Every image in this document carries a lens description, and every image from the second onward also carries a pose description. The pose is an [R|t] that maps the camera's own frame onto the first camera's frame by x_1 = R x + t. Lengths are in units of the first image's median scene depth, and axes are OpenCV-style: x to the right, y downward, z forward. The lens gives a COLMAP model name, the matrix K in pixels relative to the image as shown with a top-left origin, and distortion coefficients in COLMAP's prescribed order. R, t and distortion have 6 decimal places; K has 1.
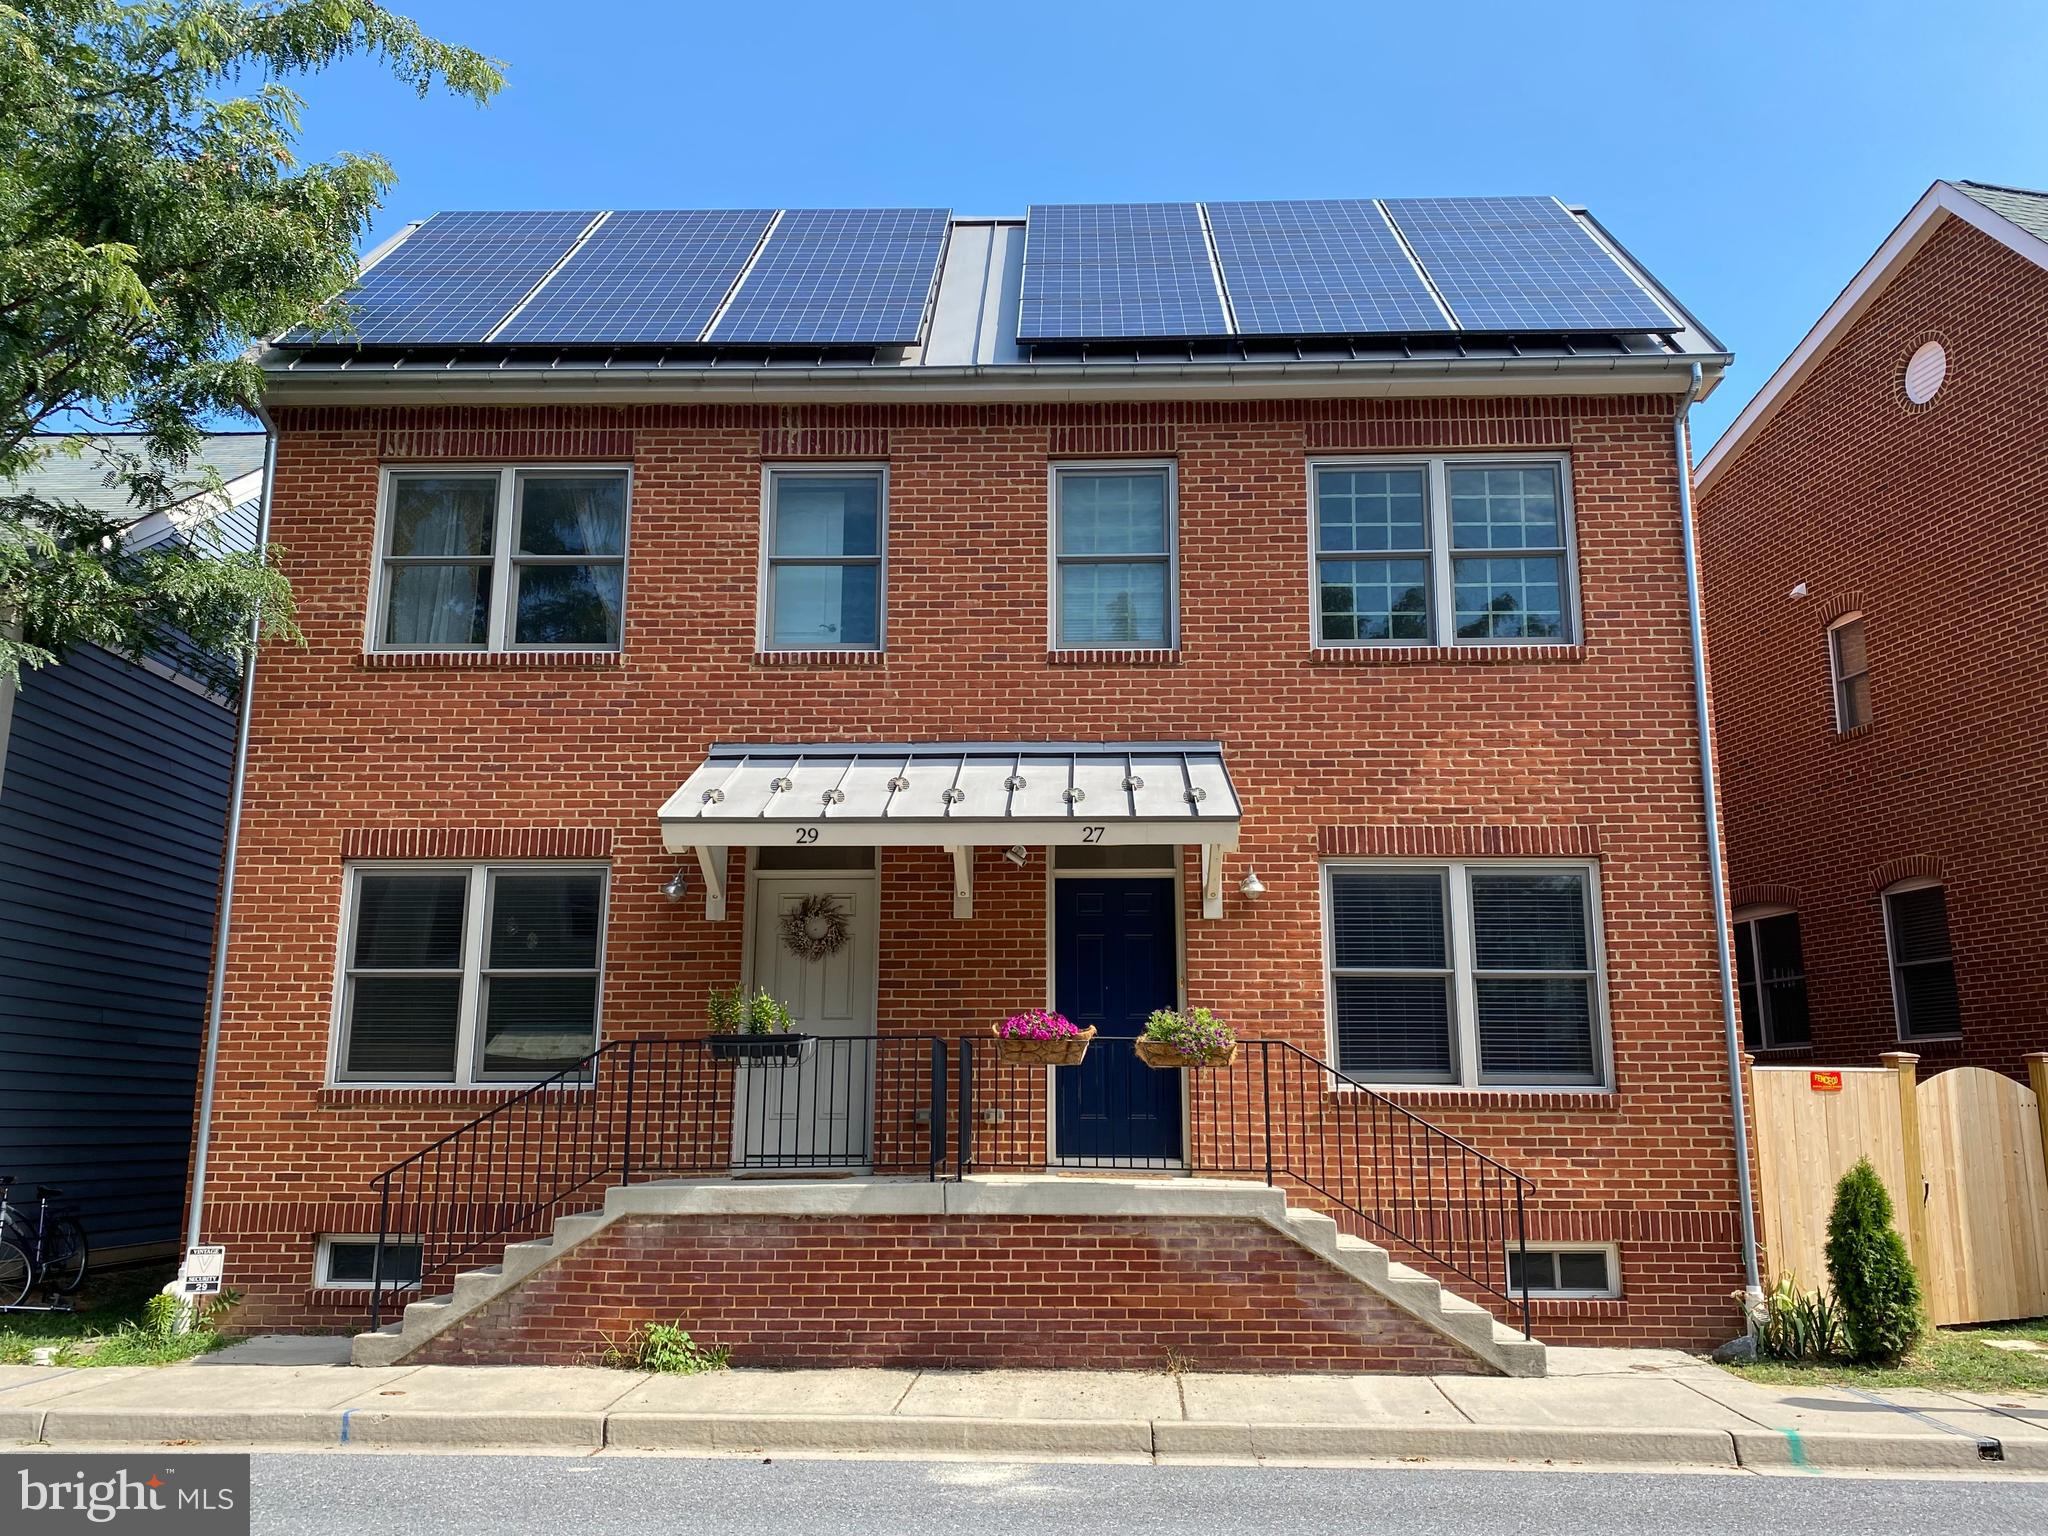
lens RADIAL K [[1631.1, 0, 1024.0], [0, 1631.1, 768.0], [0, 0, 1]] dist [0.070179, -0.123172]
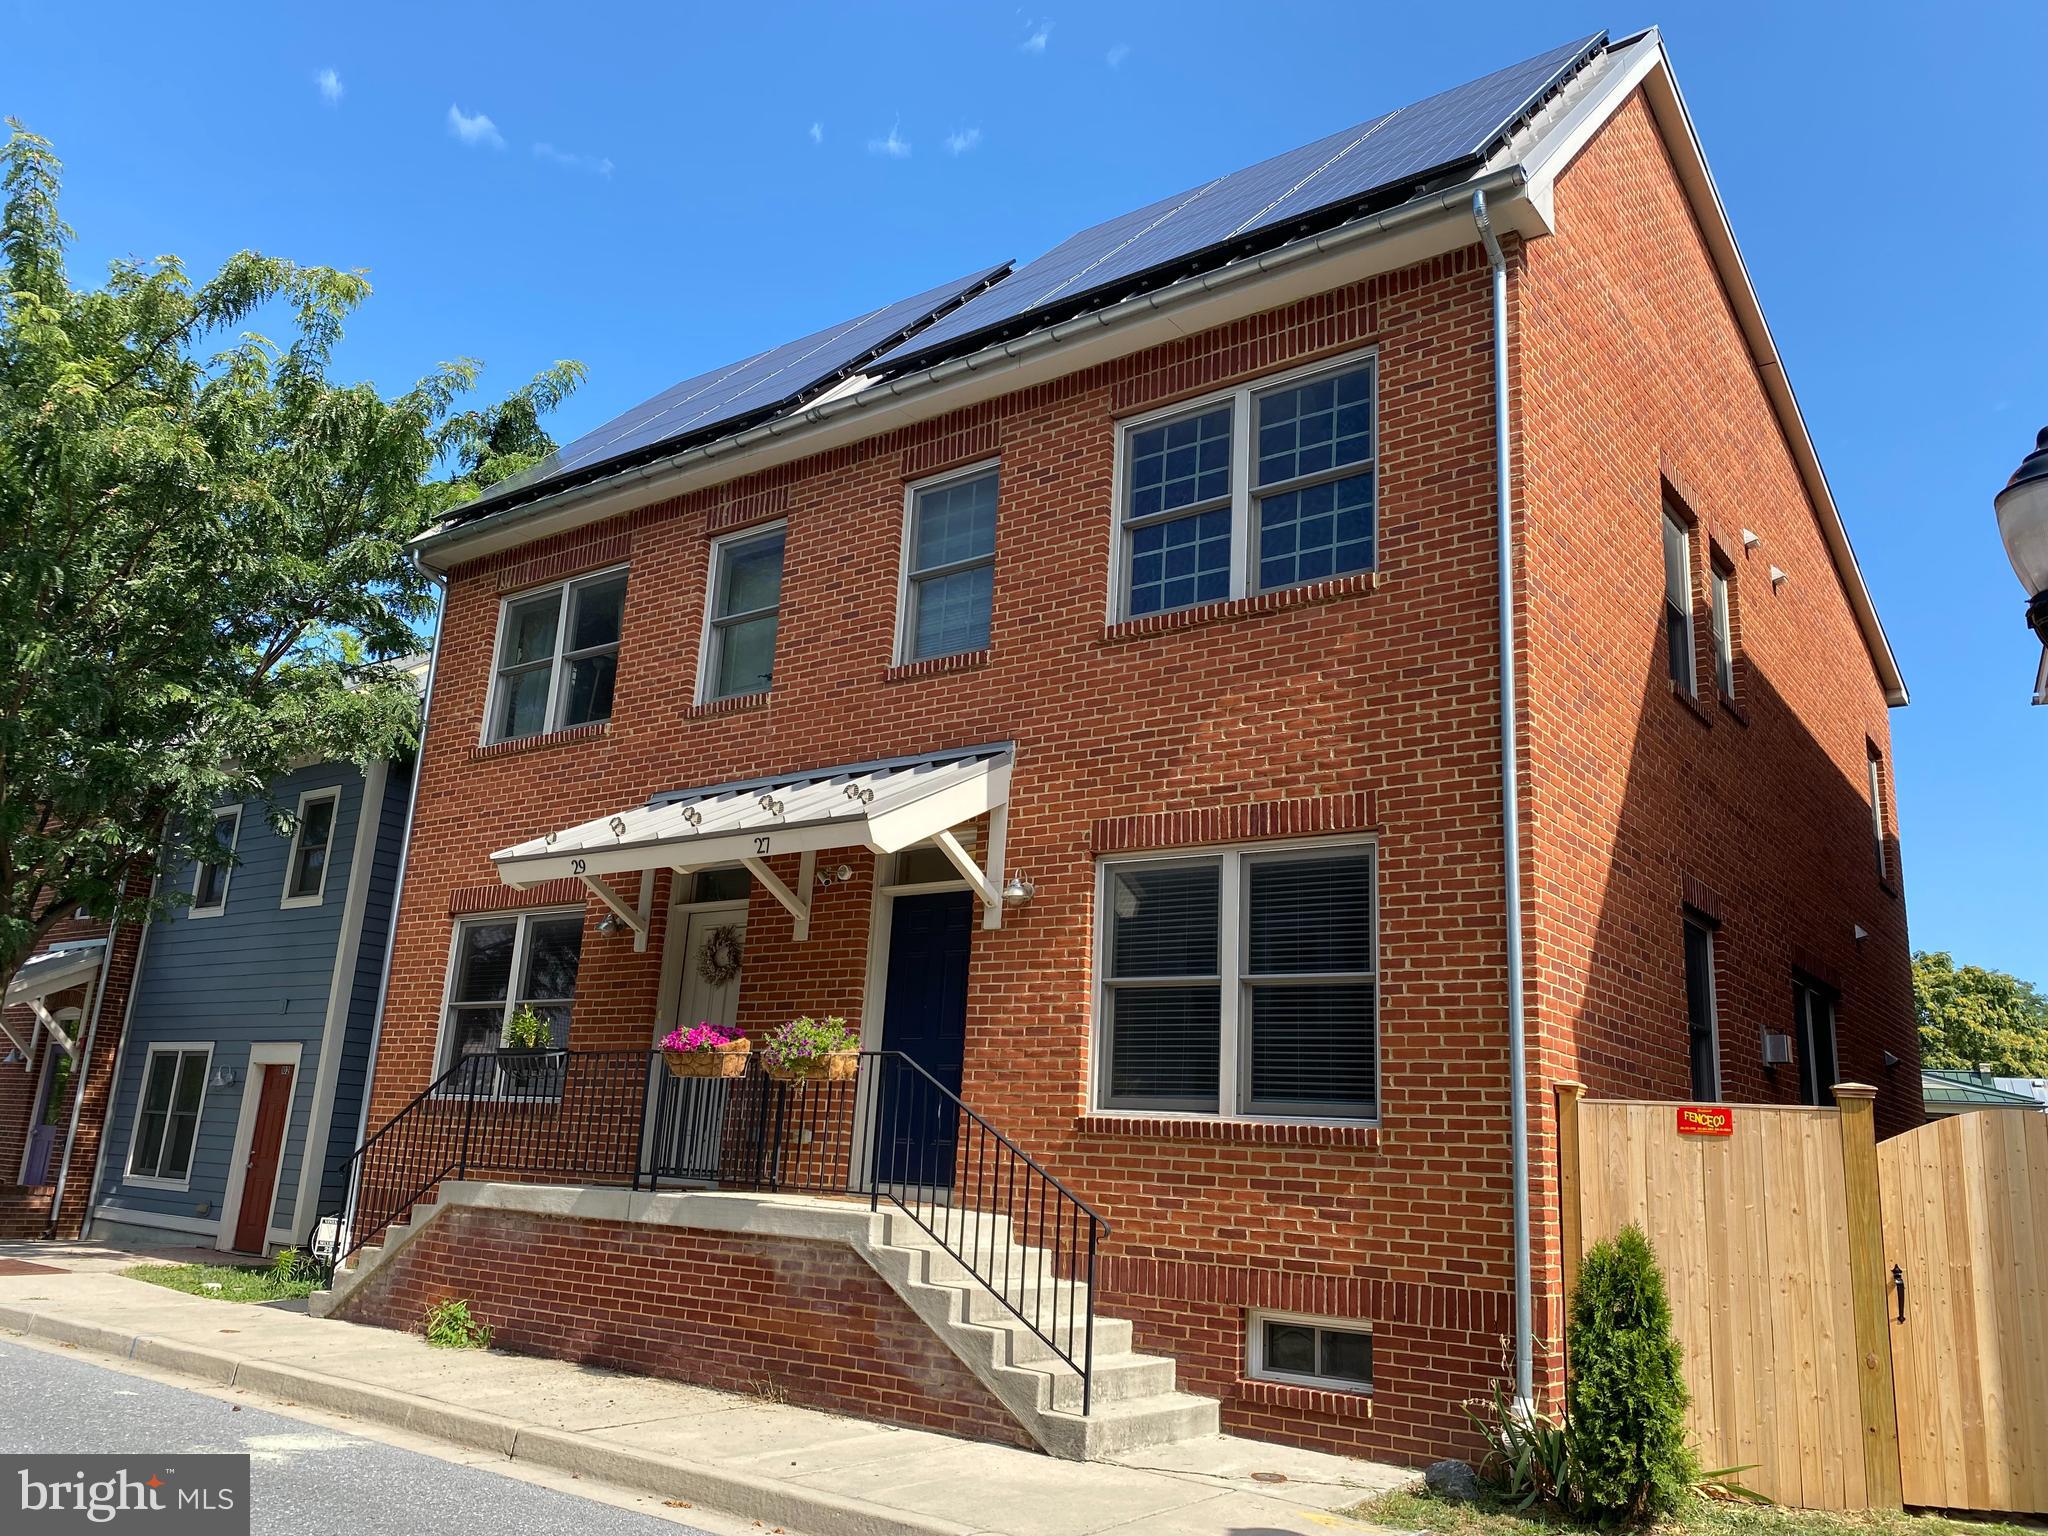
lens RADIAL K [[1567.1, 0, 1028.7], [0, 1567.1, 755.7], [0, 0, 1]] dist [0.090810, -0.177498]
pose [[0.812683, -0.108234, -0.572567, 0.661181], [0.071631, 0.993702, -0.086172, 0.072980], [0.578287, 0.029017, 0.815317, 0.278933]]
